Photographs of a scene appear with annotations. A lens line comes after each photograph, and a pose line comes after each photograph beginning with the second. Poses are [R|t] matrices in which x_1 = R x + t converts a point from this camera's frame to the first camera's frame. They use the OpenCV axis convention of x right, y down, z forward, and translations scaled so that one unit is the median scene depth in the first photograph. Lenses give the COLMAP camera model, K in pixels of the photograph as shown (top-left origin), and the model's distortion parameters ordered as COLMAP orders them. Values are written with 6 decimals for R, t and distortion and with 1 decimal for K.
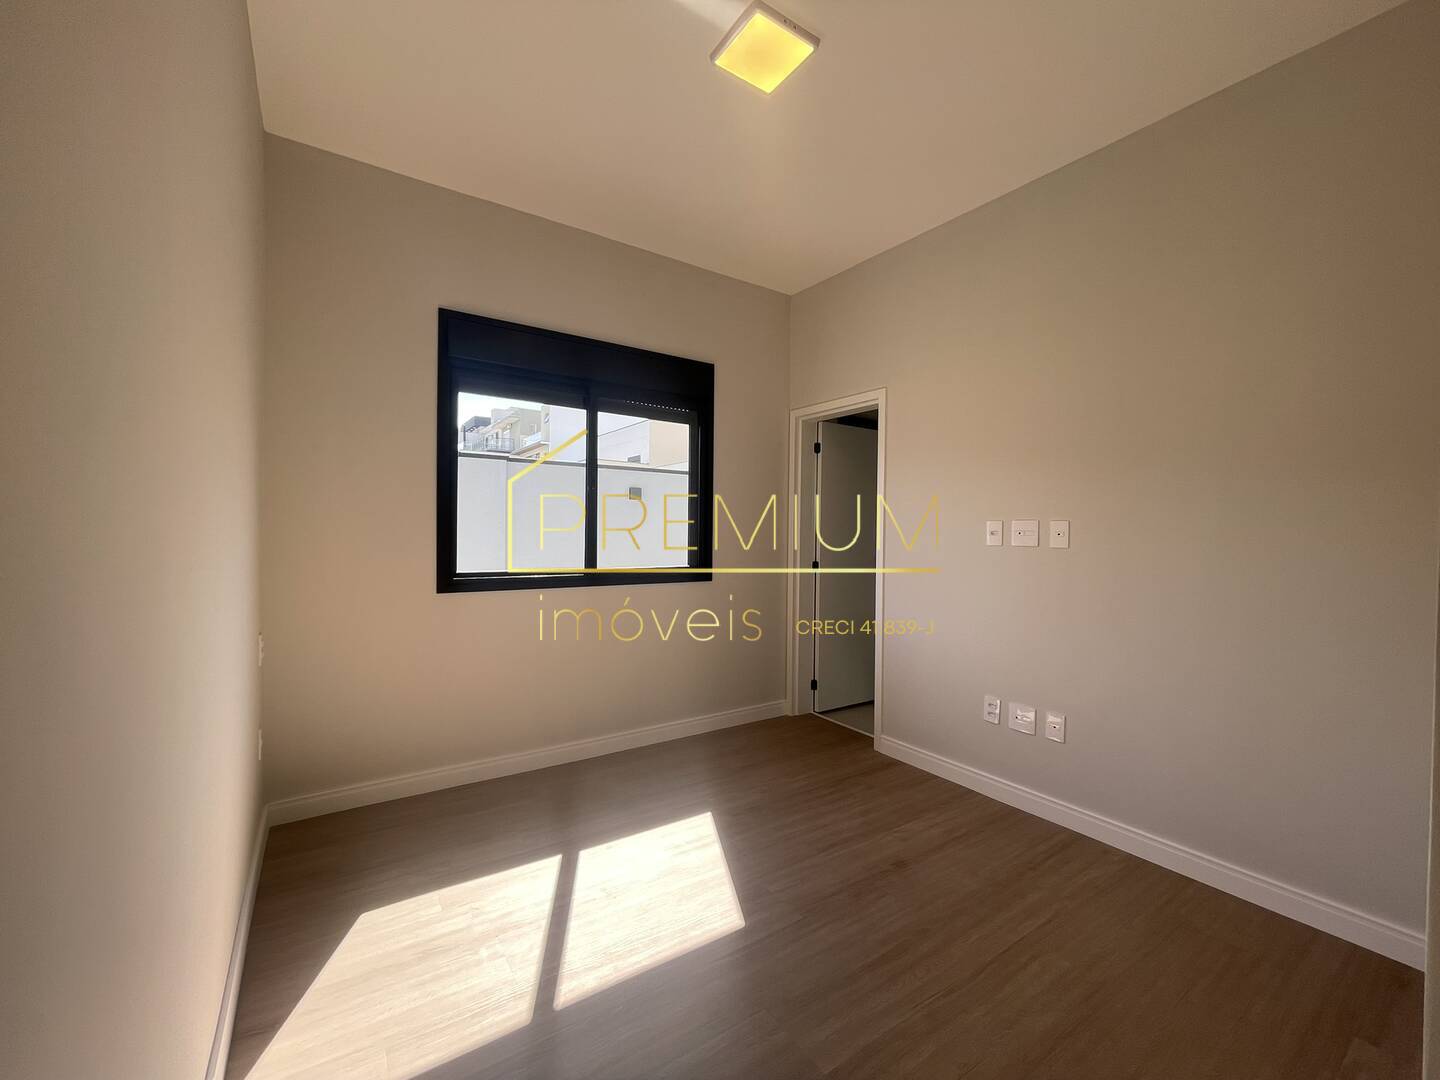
lens RADIAL K [[614.2, 0, 720.0], [0, 614.2, 540.0], [0, 0, 1]] dist [-0.001024, -0.000175]
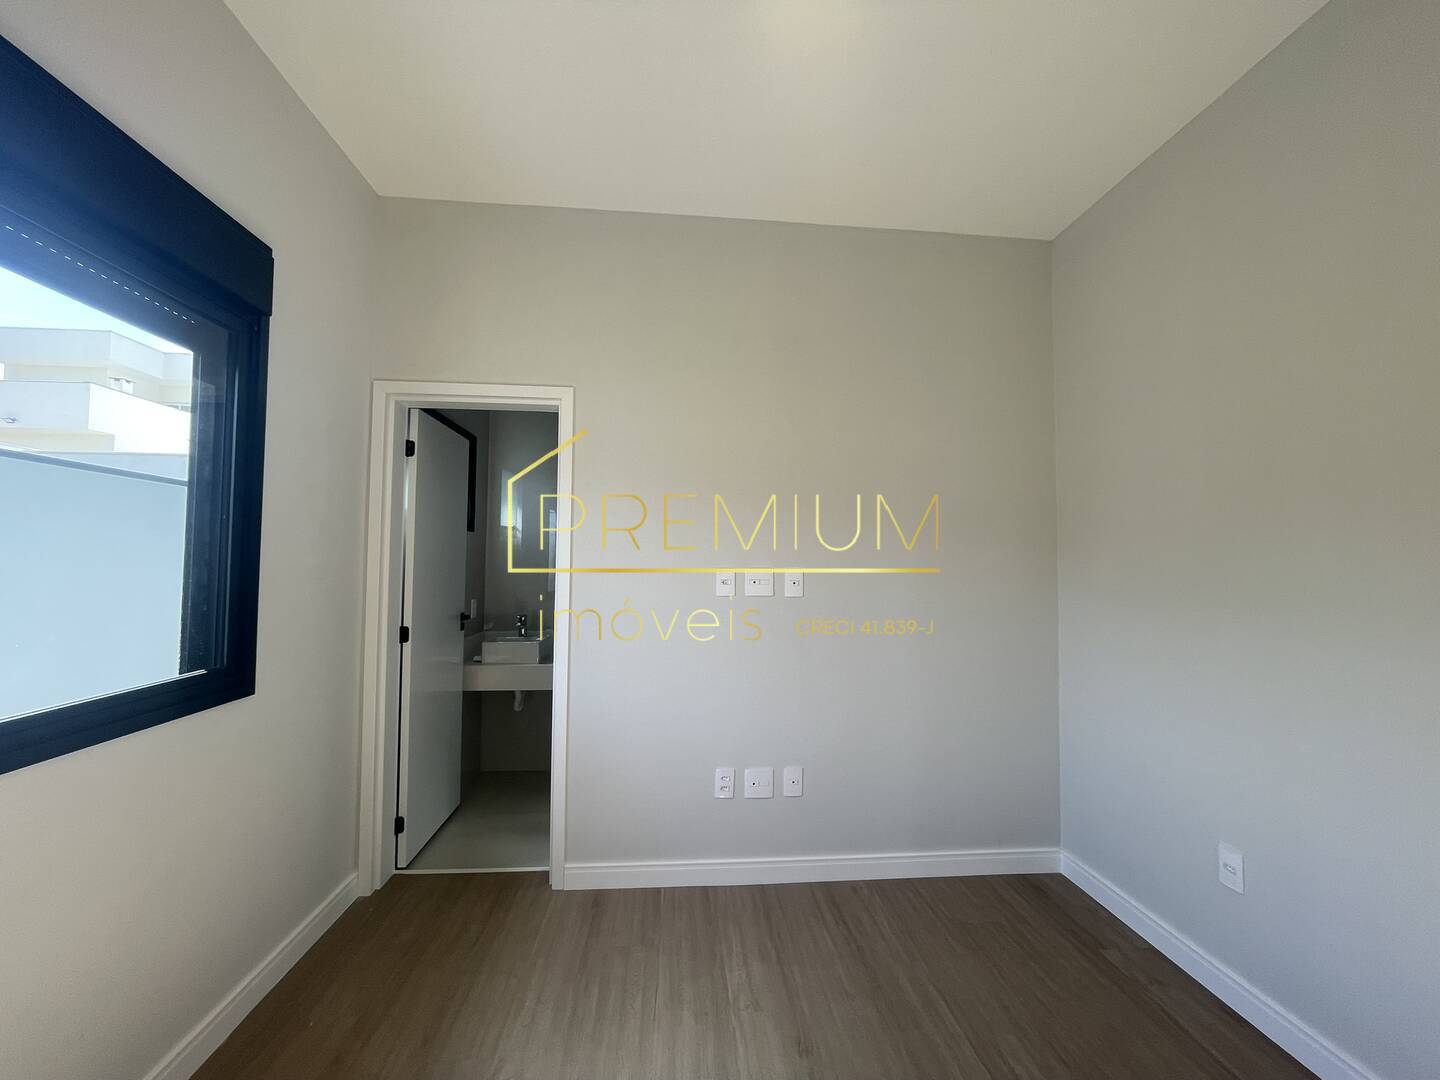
lens RADIAL K [[614.2, 0, 720.0], [0, 614.2, 540.0], [0, 0, 1]] dist [-0.001024, -0.000175]
pose [[0.488820, 0.030885, 0.871838, -0.285865], [0.007697, 0.999182, -0.039712, -0.030919], [-0.872351, 0.026123, 0.488182, 0.481050]]
